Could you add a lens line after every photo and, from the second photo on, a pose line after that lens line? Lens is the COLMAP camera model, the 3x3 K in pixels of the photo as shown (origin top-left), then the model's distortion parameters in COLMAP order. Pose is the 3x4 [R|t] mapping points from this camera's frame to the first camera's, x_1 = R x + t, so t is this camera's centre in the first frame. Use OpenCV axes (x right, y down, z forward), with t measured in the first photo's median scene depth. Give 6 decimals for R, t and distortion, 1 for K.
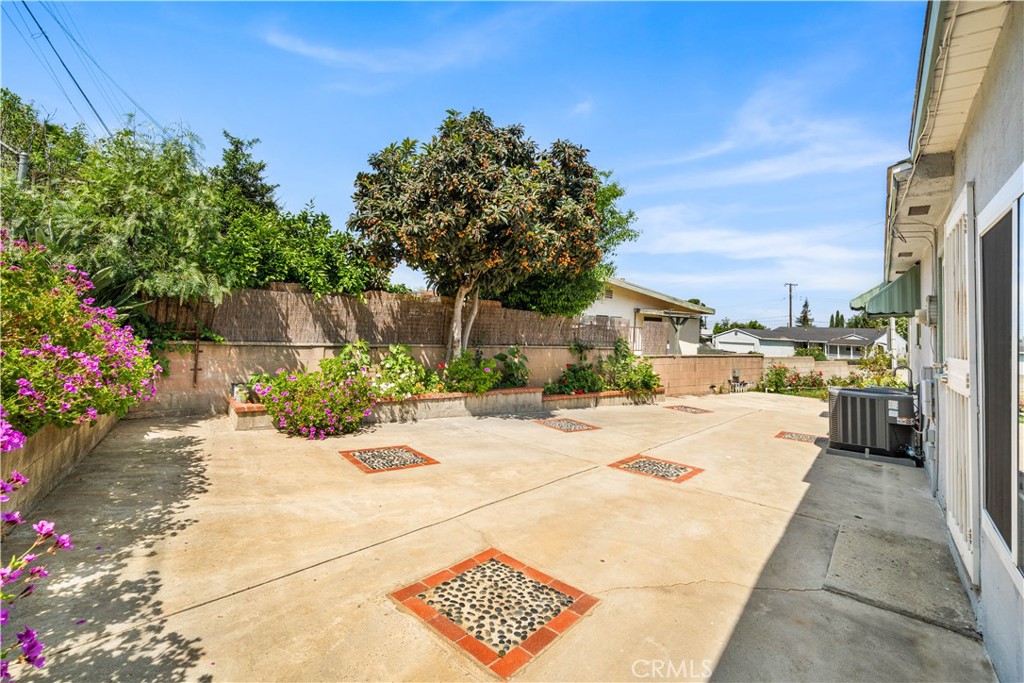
lens RADIAL K [[450.1, 0, 512.0], [0, 450.1, 341.5], [0, 0, 1]] dist [-0.000591, -0.000283]
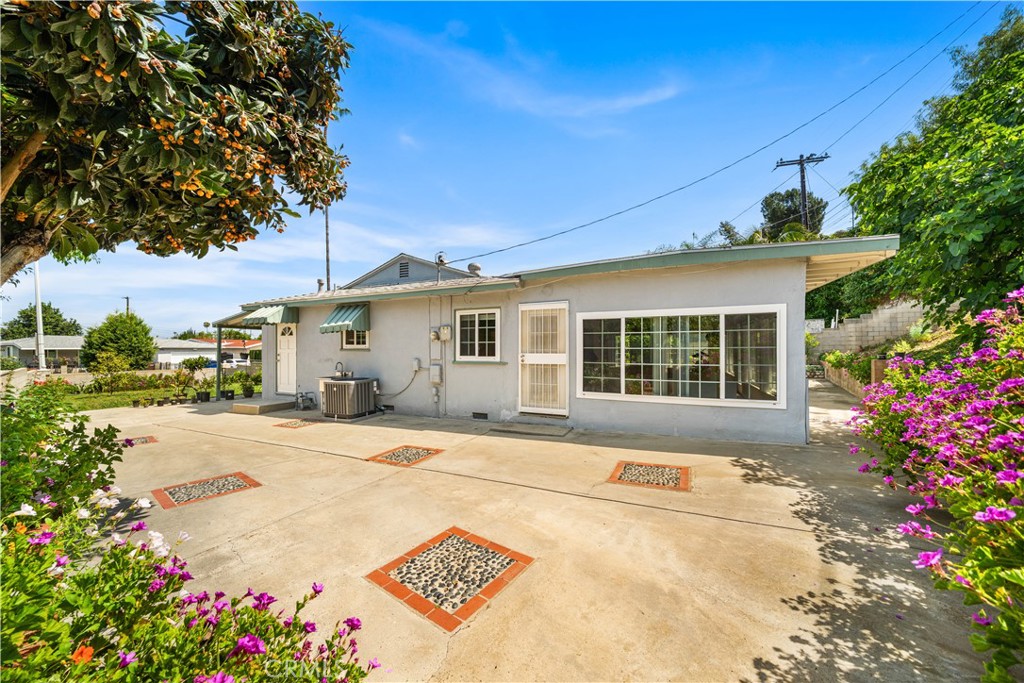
lens RADIAL K [[351.0, 0, 510.1], [0, 351.0, 337.8], [0, 0, 1]] dist [-0.009182, 0.000198]
pose [[-0.239551, -0.013795, 0.970786, -1.227582], [0.020239, 0.999611, 0.019199, -0.105159], [-0.970673, 0.024247, -0.239179, 1.675036]]
